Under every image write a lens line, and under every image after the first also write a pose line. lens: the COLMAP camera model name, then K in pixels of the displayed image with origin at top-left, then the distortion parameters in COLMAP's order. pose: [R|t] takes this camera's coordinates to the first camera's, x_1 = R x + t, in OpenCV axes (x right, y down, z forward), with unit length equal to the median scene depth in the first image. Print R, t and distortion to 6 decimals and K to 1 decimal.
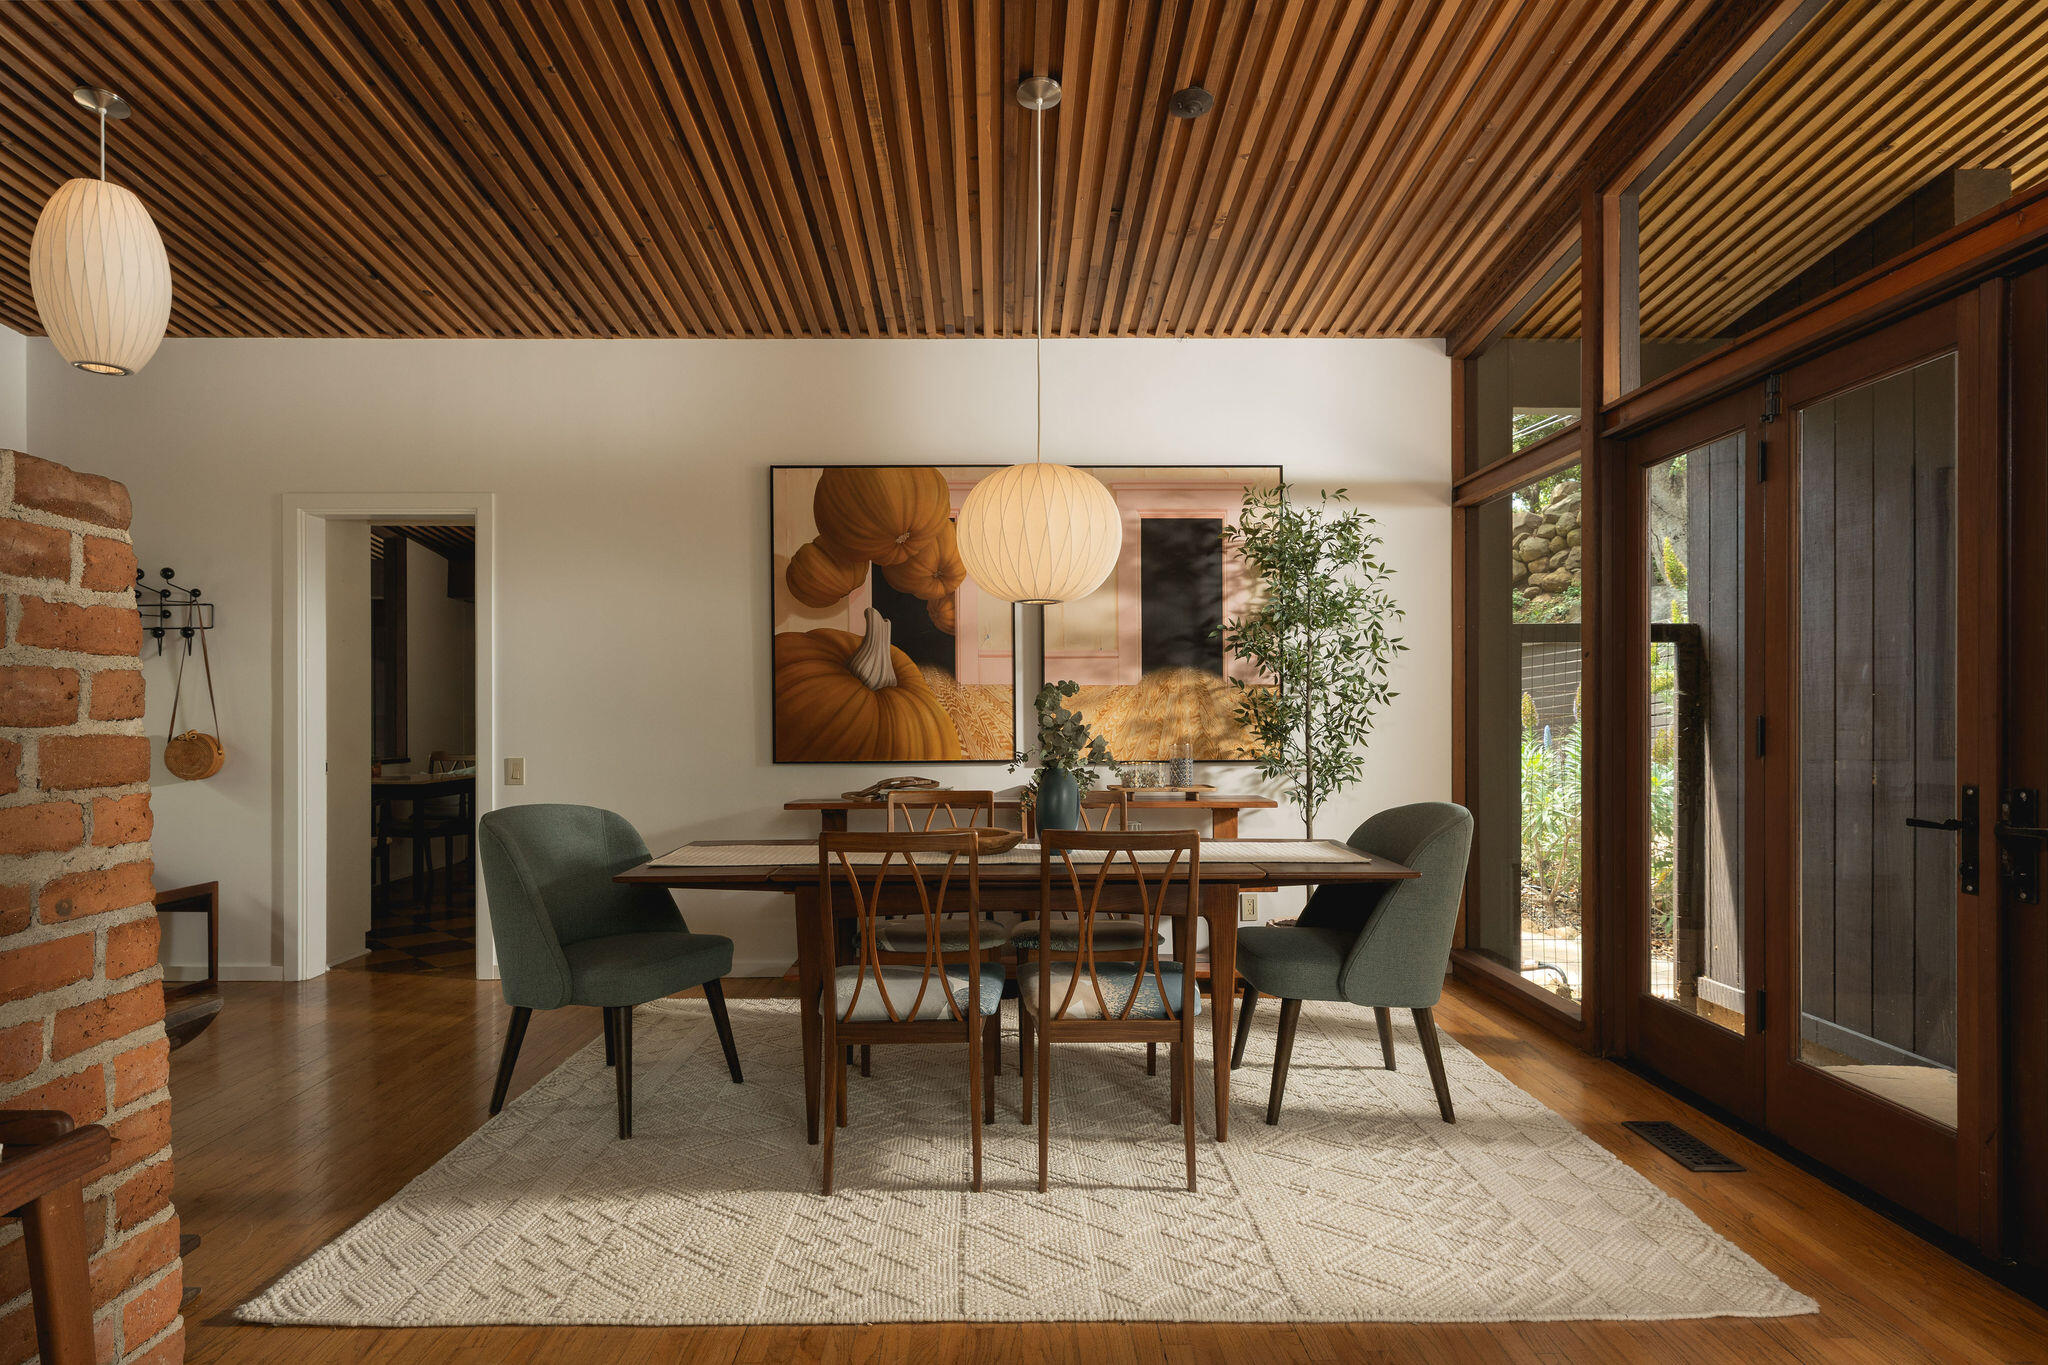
lens RADIAL K [[1108.3, 0, 1024.0], [0, 1108.3, 682.5], [0, 0, 1]] dist [-0.002293, -0.000512]
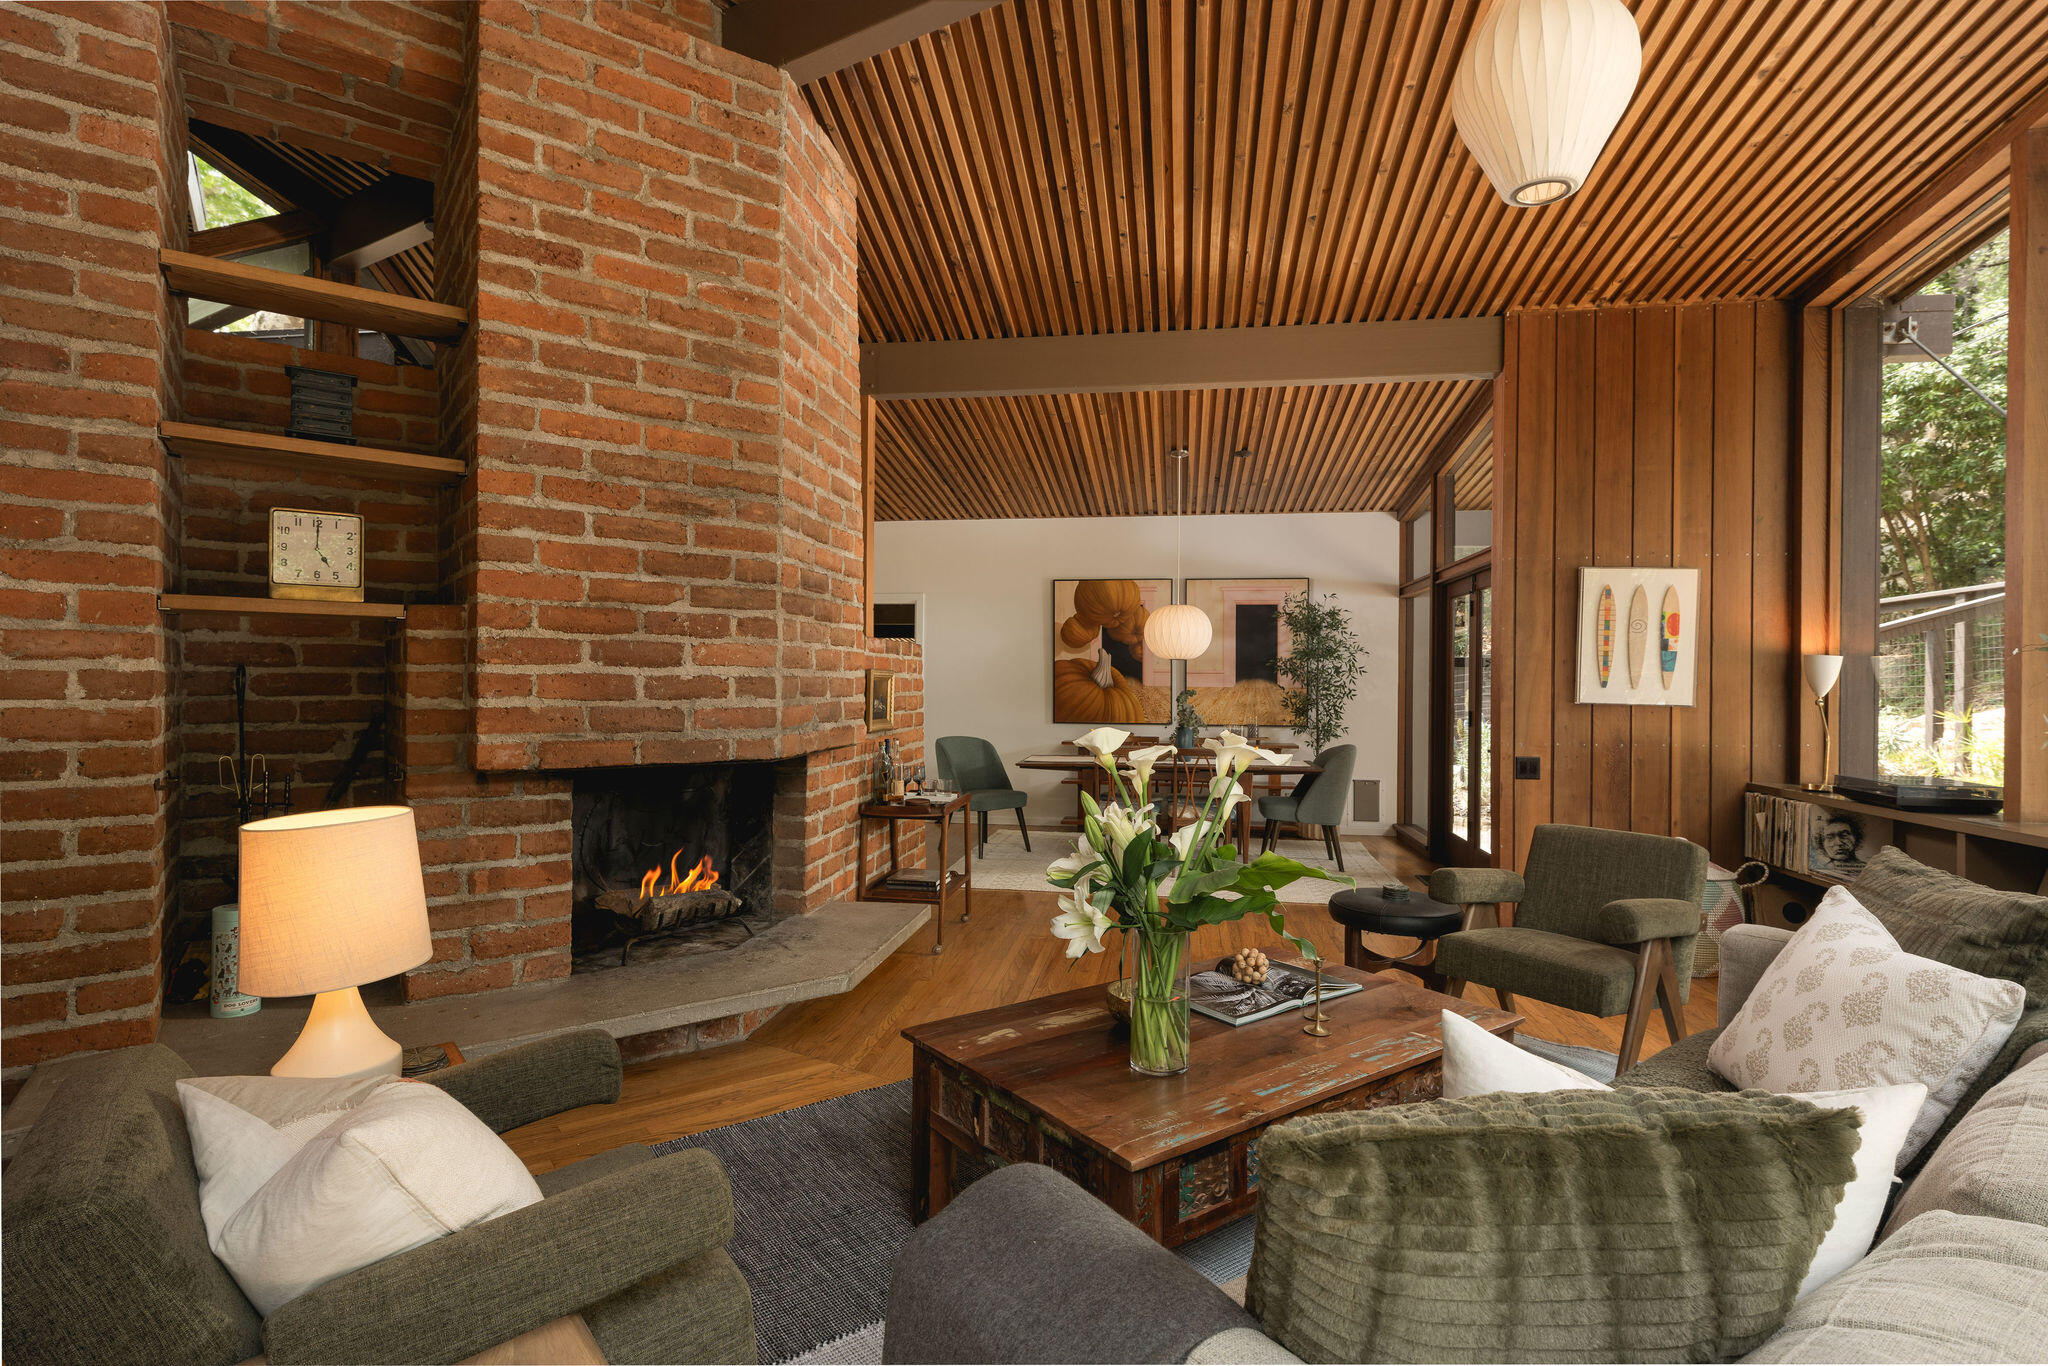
lens RADIAL K [[1020.7, 0, 1024.0], [0, 1020.7, 683.0], [0, 0, 1]] dist [0.000778, 0.000011]
pose [[0.985300, 0.009135, -0.170589, 0.044451], [-0.003552, 0.999449, 0.032999, -0.066098], [0.170797, -0.031908, 0.984790, -0.901890]]
